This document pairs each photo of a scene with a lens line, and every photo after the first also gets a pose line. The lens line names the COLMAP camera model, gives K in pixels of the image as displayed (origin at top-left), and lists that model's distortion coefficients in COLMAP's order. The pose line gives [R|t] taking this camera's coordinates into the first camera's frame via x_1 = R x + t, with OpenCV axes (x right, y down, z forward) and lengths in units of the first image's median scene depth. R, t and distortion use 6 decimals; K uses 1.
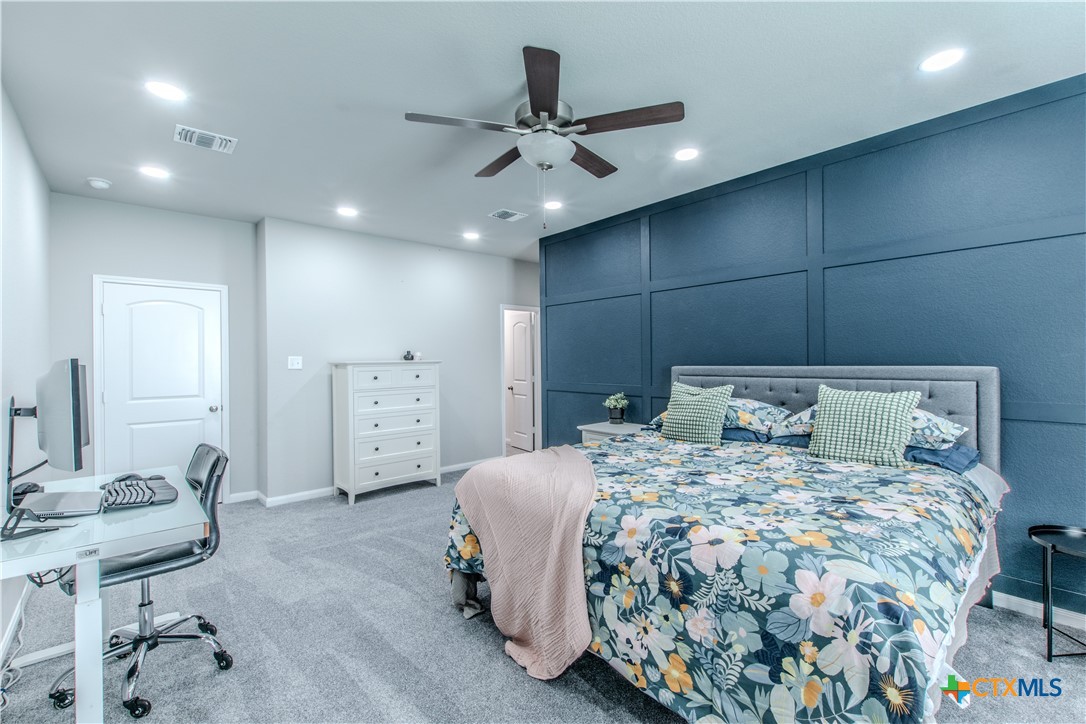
lens RADIAL K [[473.5, 0, 545.5], [0, 473.5, 358.0], [0, 0, 1]] dist [0.008274, 0.000235]
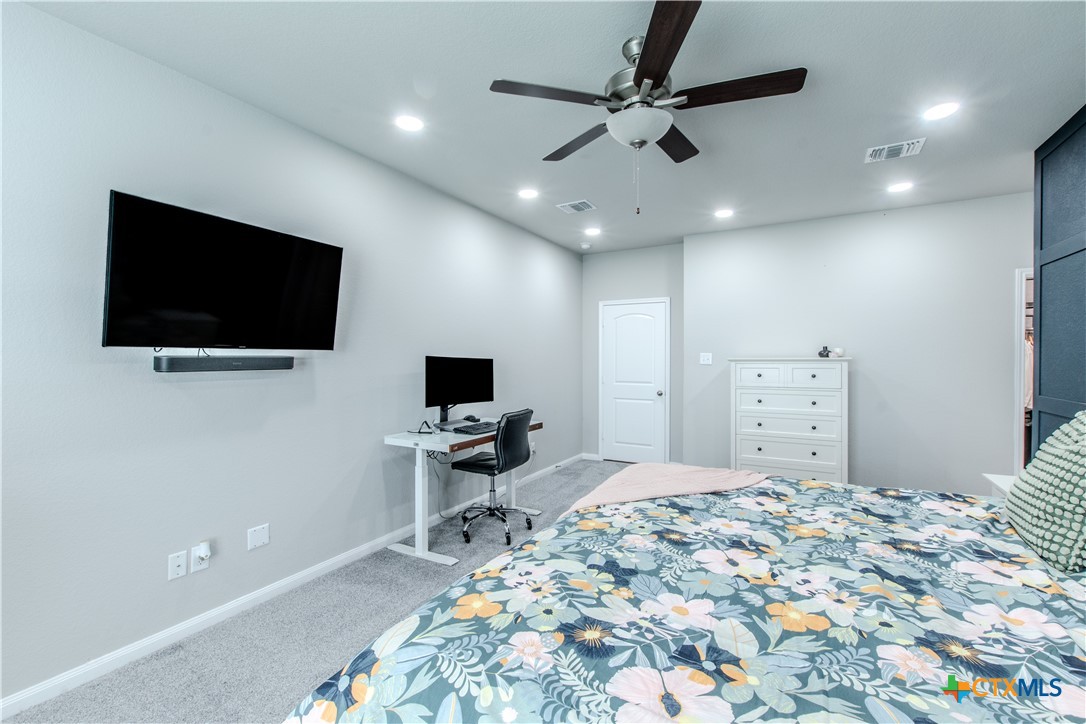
lens RADIAL K [[473.5, 0, 545.5], [0, 473.5, 358.0], [0, 0, 1]] dist [0.008274, 0.000235]
pose [[0.312932, 0.009981, -0.949723, 0.929542], [0.000391, 0.999943, 0.010638, -0.007746], [0.949775, -0.003700, 0.312910, 0.631912]]
